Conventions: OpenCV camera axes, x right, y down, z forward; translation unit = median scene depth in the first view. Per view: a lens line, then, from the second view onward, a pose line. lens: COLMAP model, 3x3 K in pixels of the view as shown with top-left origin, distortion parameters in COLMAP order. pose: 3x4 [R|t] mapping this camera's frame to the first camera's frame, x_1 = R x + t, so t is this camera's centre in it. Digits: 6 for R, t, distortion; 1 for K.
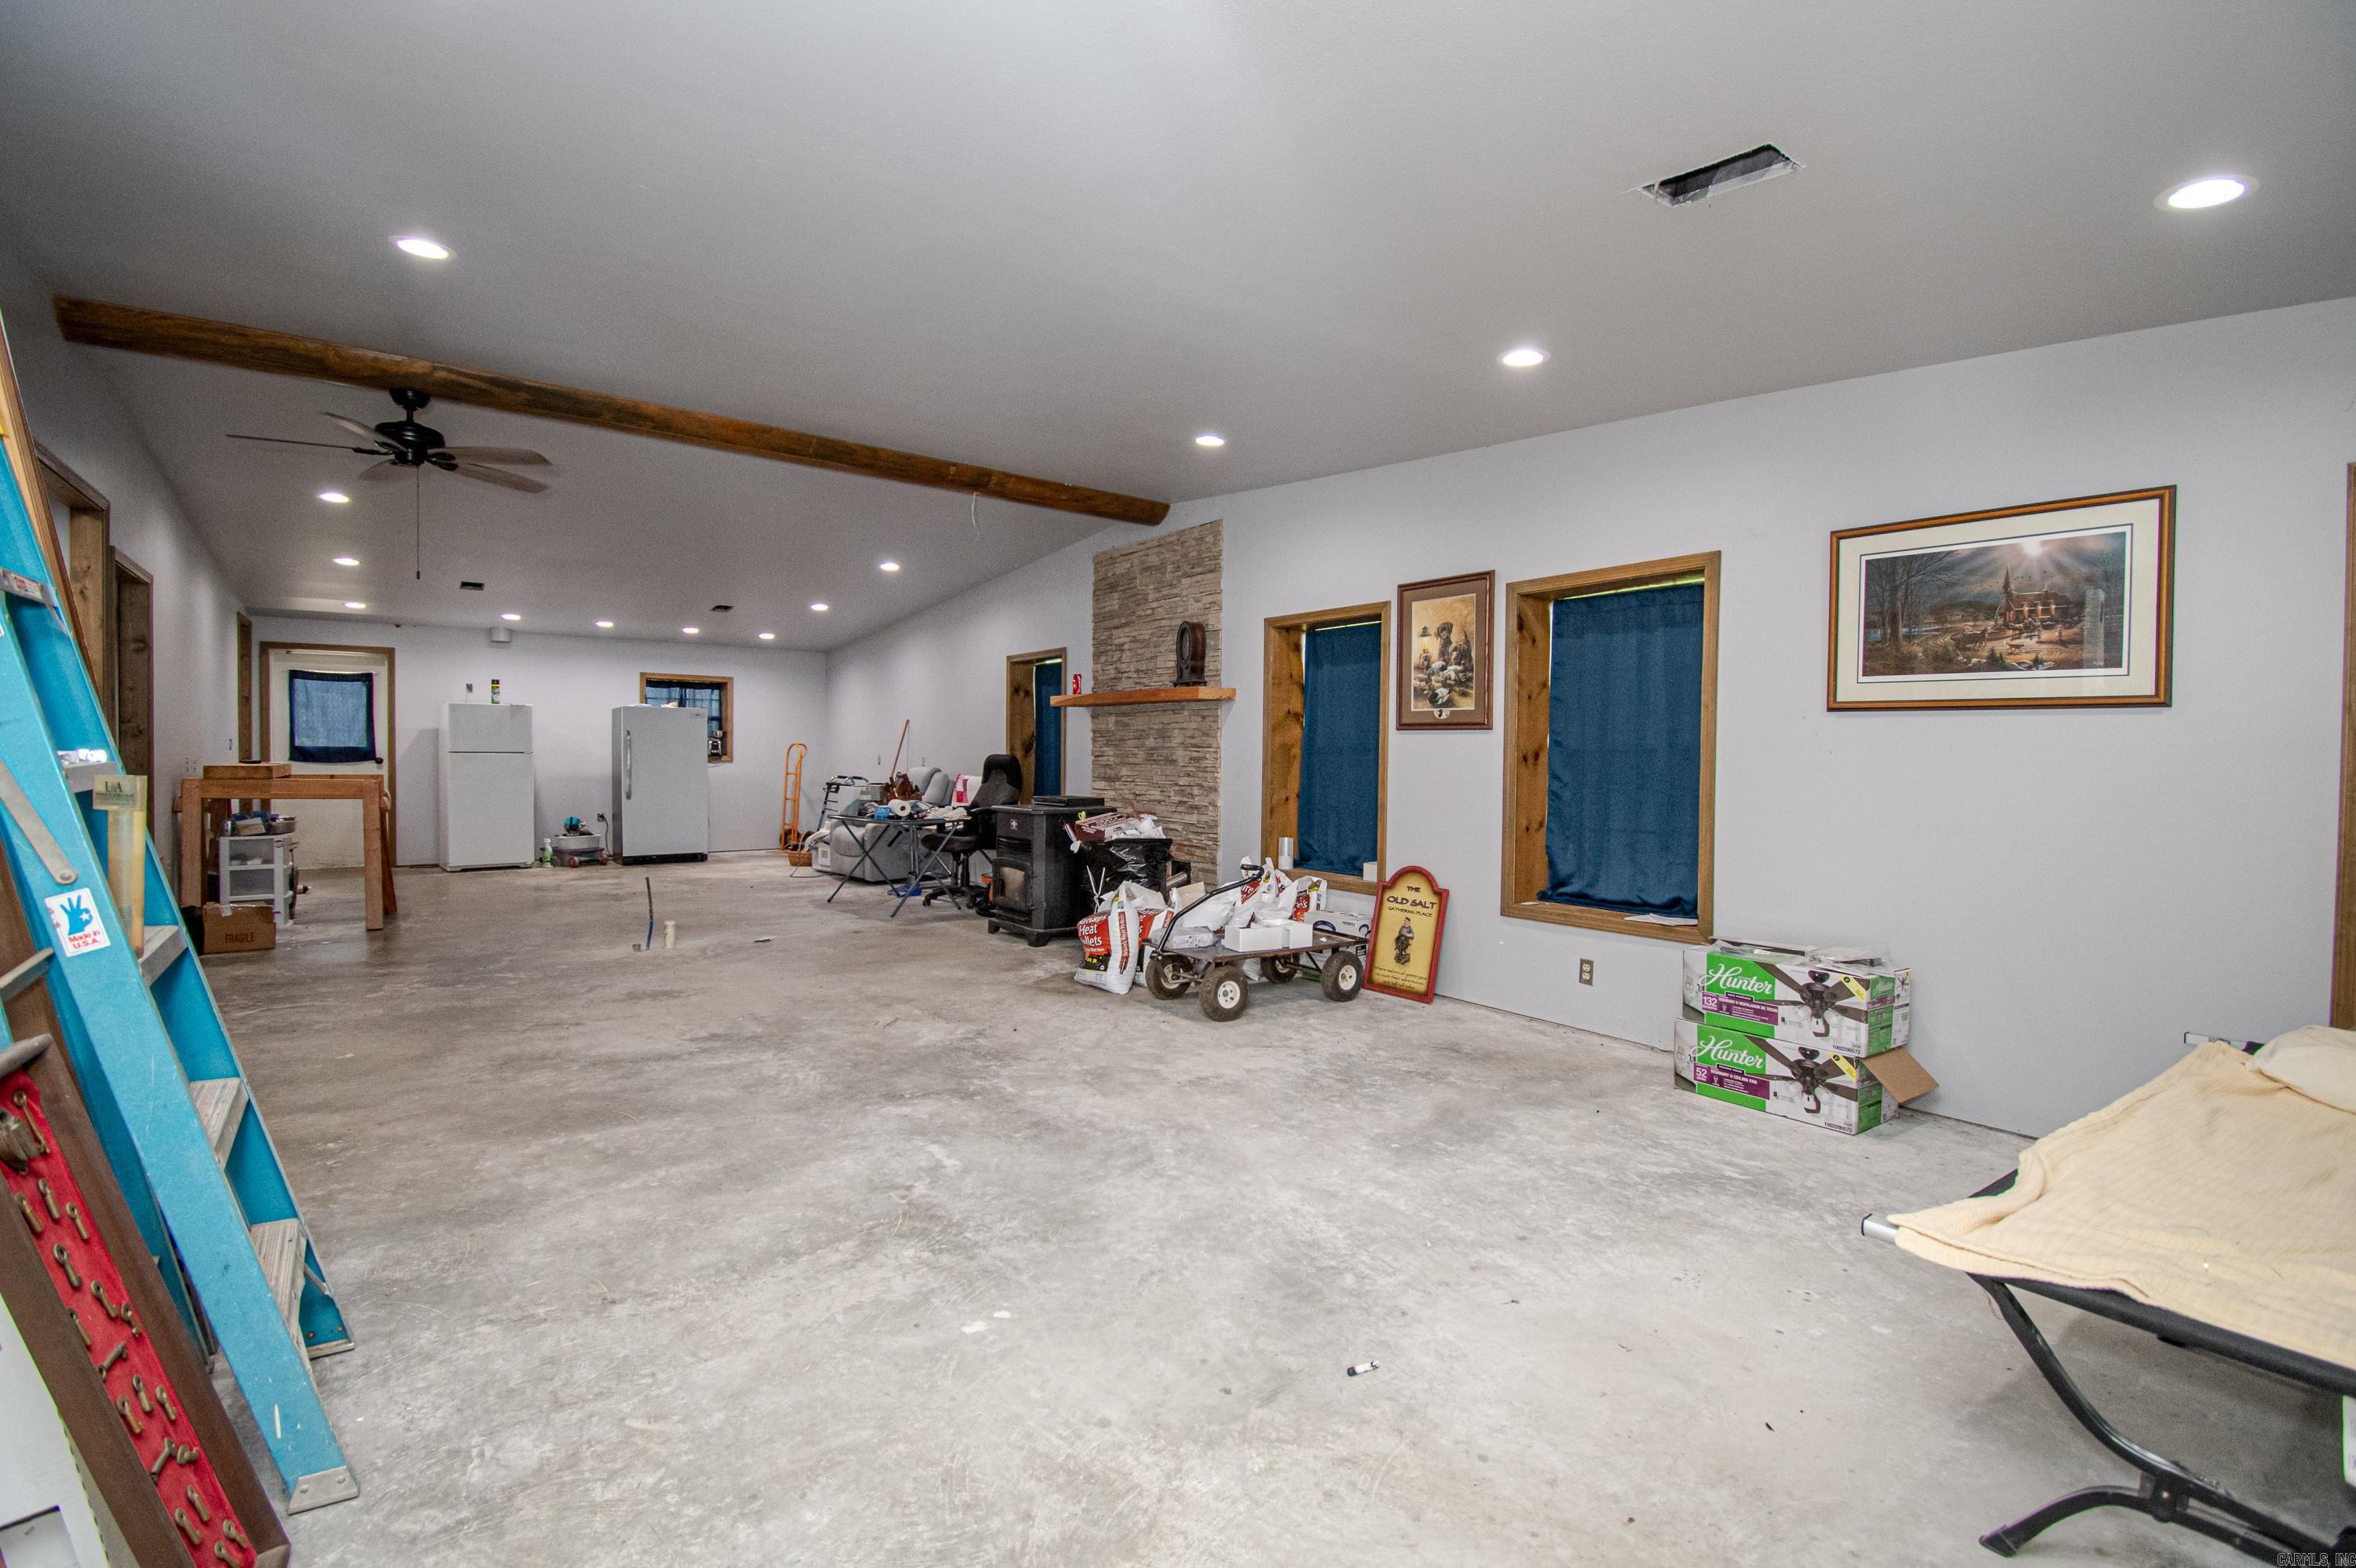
lens RADIAL K [[1046.4, 0, 1178.0], [0, 1046.4, 784.0], [0, 0, 1]] dist [-0.000077, -0.000406]
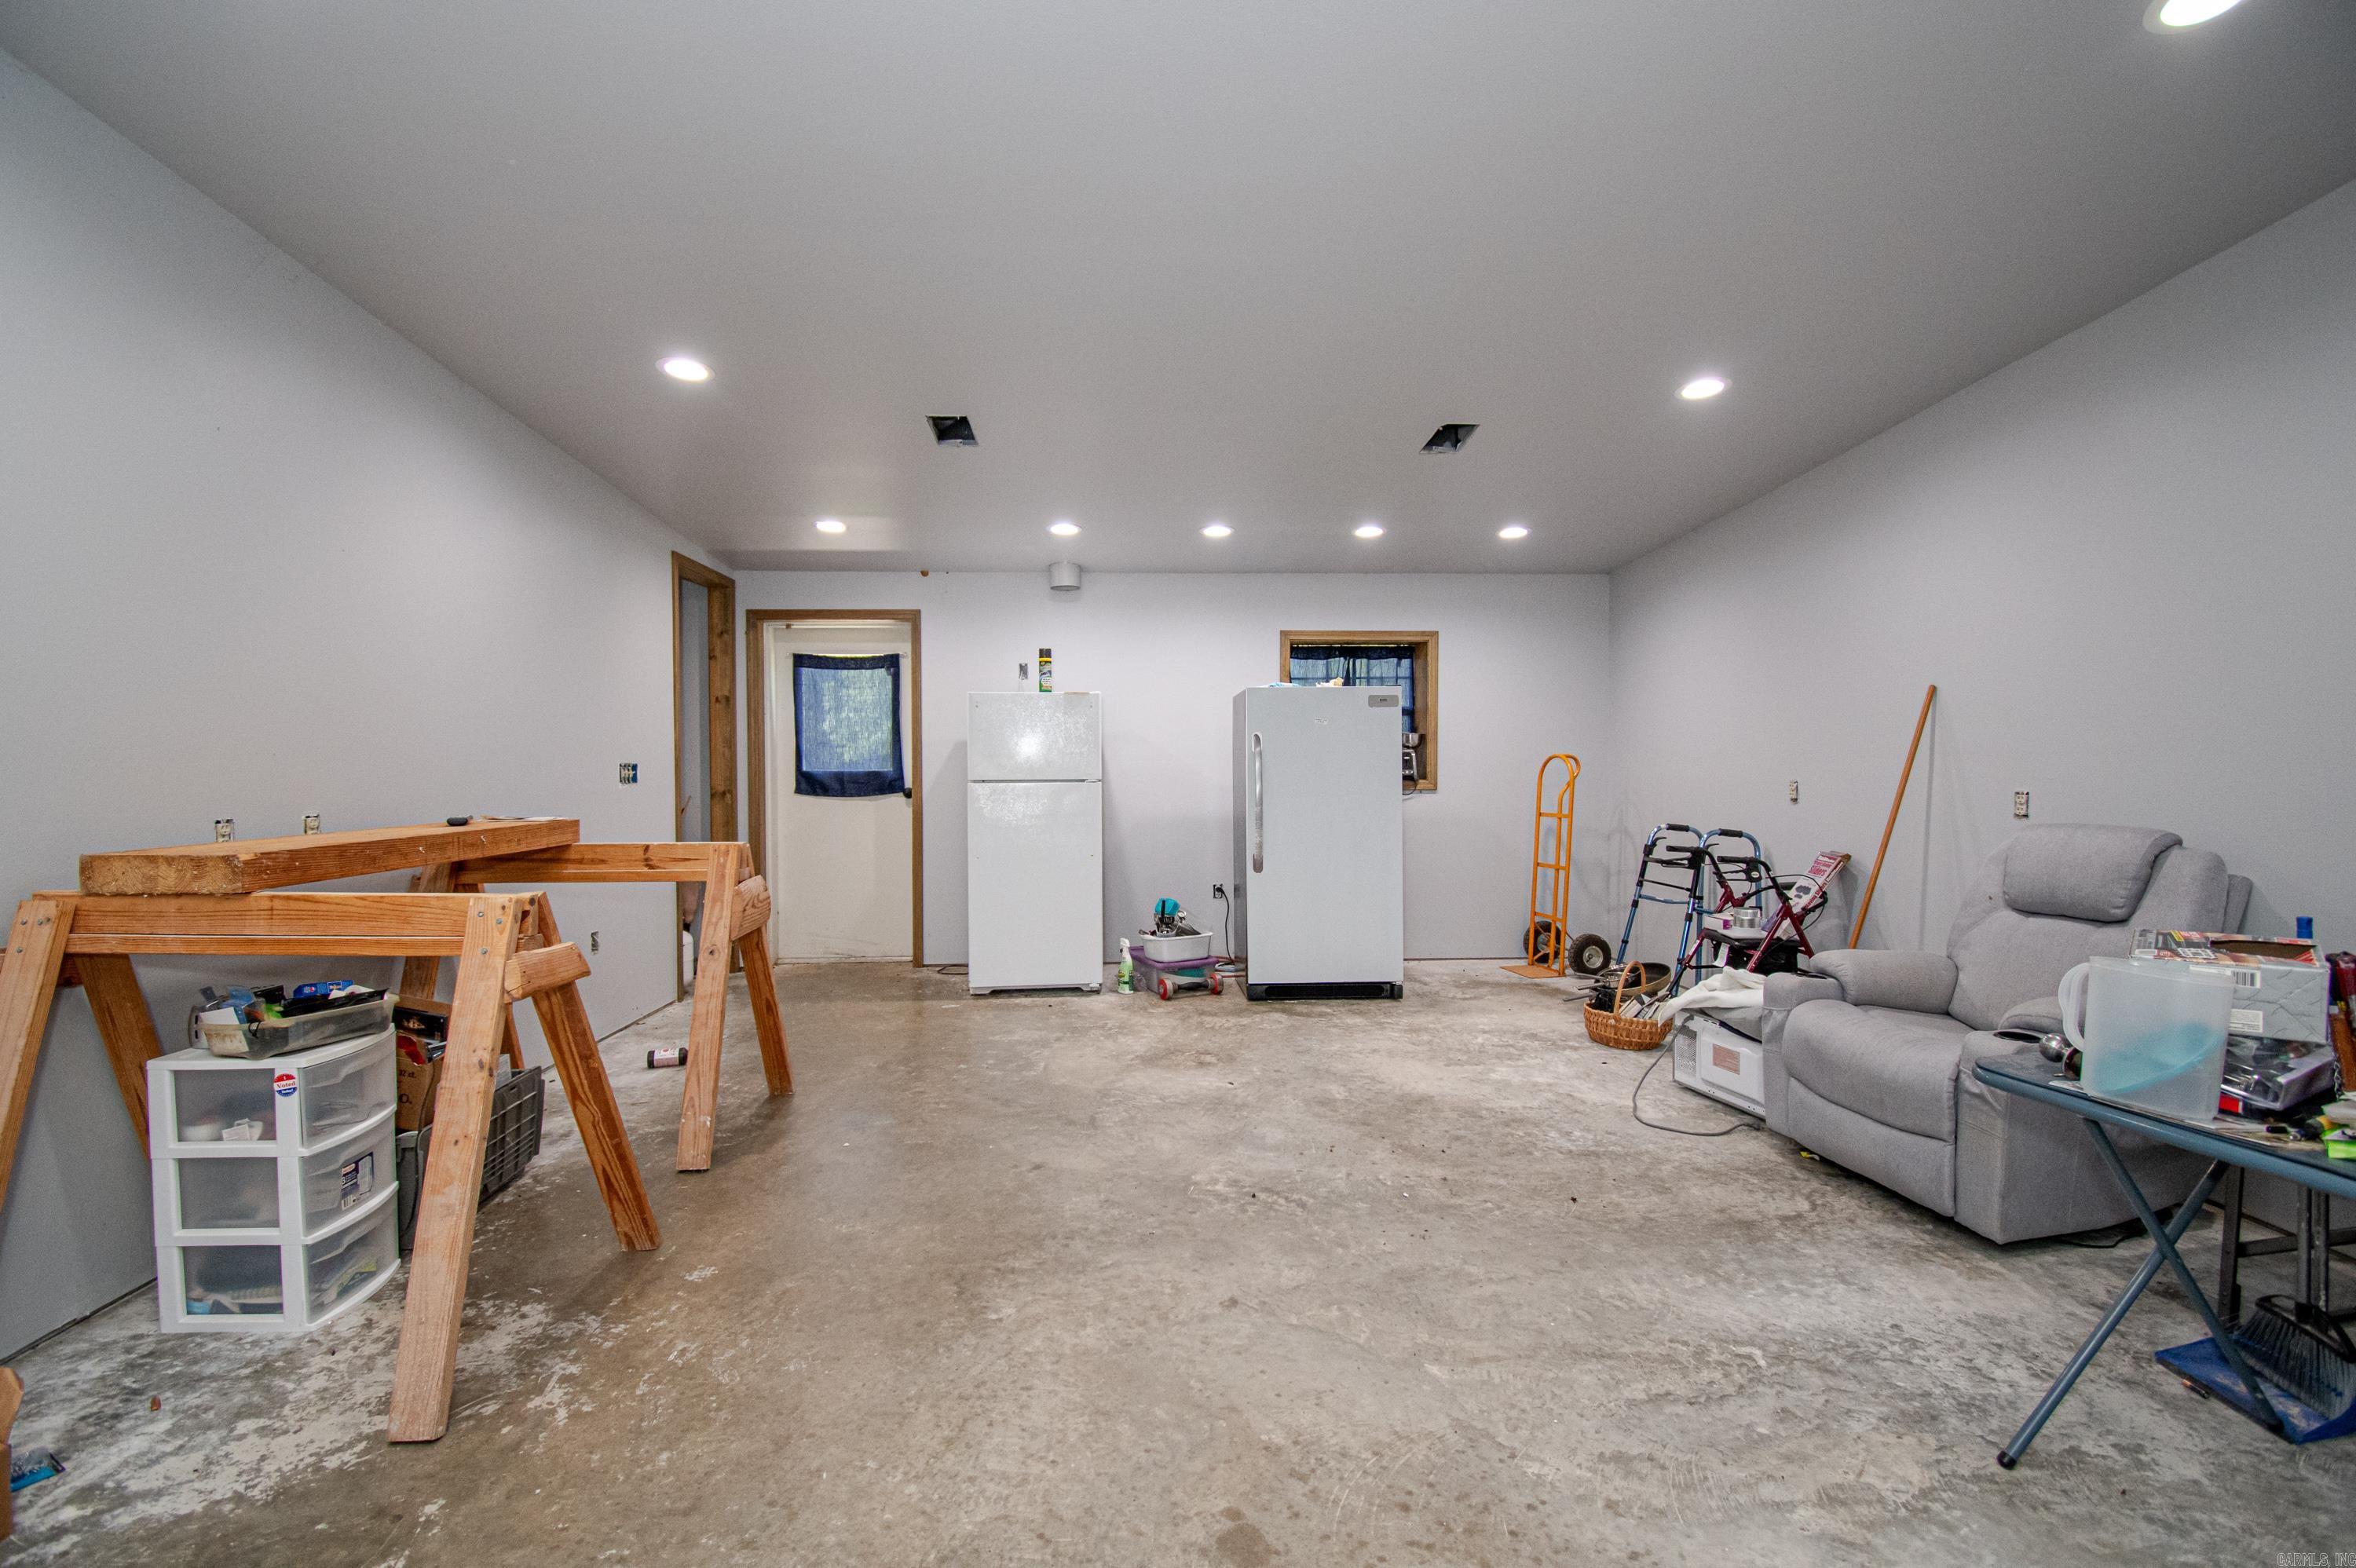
lens RADIAL K [[1046.4, 0, 1178.0], [0, 1046.4, 784.0], [0, 0, 1]] dist [-0.000077, -0.000406]
pose [[0.835869, -0.000967, -0.548927, -0.278893], [-0.003610, 0.999967, -0.007257, -0.023492], [0.548916, 0.008047, 0.835839, 0.554544]]
